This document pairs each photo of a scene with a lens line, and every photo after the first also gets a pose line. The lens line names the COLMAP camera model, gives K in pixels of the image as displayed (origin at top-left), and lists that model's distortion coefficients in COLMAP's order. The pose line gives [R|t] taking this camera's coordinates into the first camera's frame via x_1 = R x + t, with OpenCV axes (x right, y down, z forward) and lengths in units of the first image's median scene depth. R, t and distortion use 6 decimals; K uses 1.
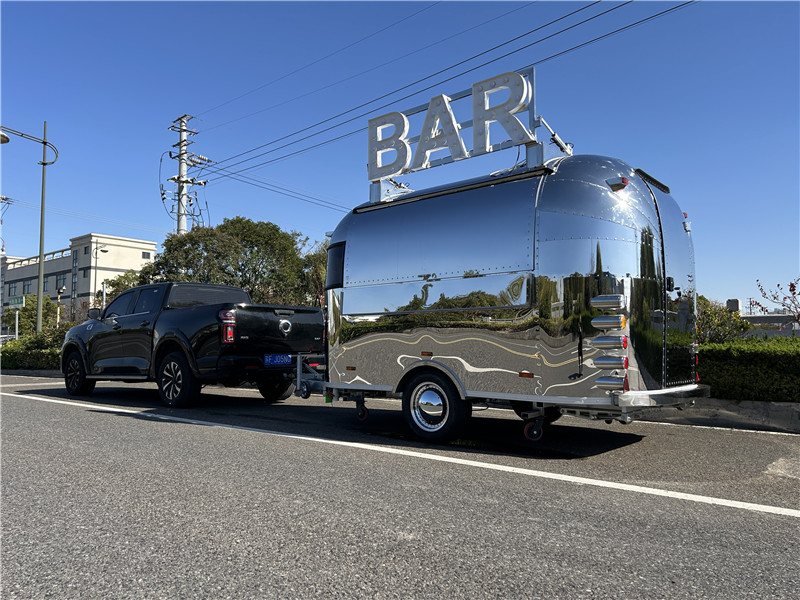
lens RADIAL K [[601.4, 0, 400.0], [0, 601.4, 300.0], [0, 0, 1]] dist [0.020192, -0.003621]
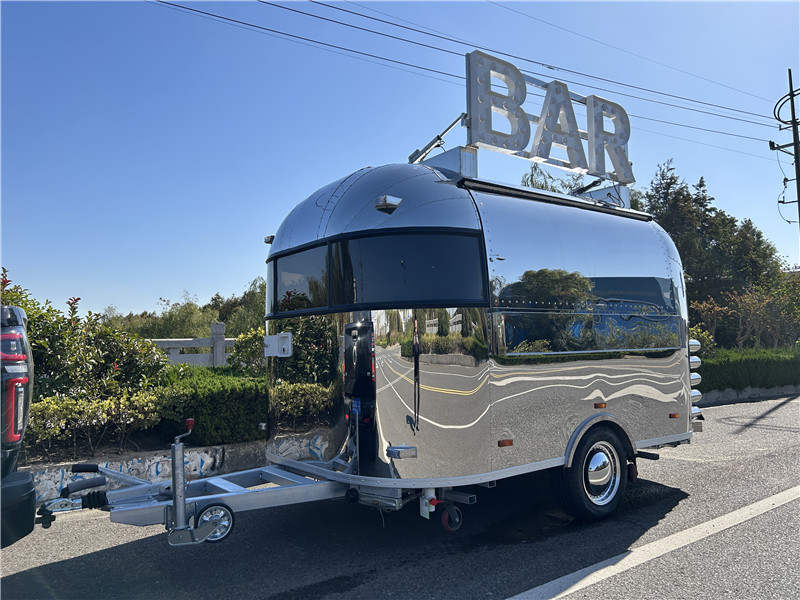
lens RADIAL K [[601.4, 0, 400.0], [0, 601.4, 300.0], [0, 0, 1]] dist [0.020192, -0.003621]
pose [[0.205651, 0.076648, 0.975619, -0.734135], [-0.052589, 0.996353, -0.067191, 0.017026], [-0.977211, -0.037488, 0.208932, 1.016308]]
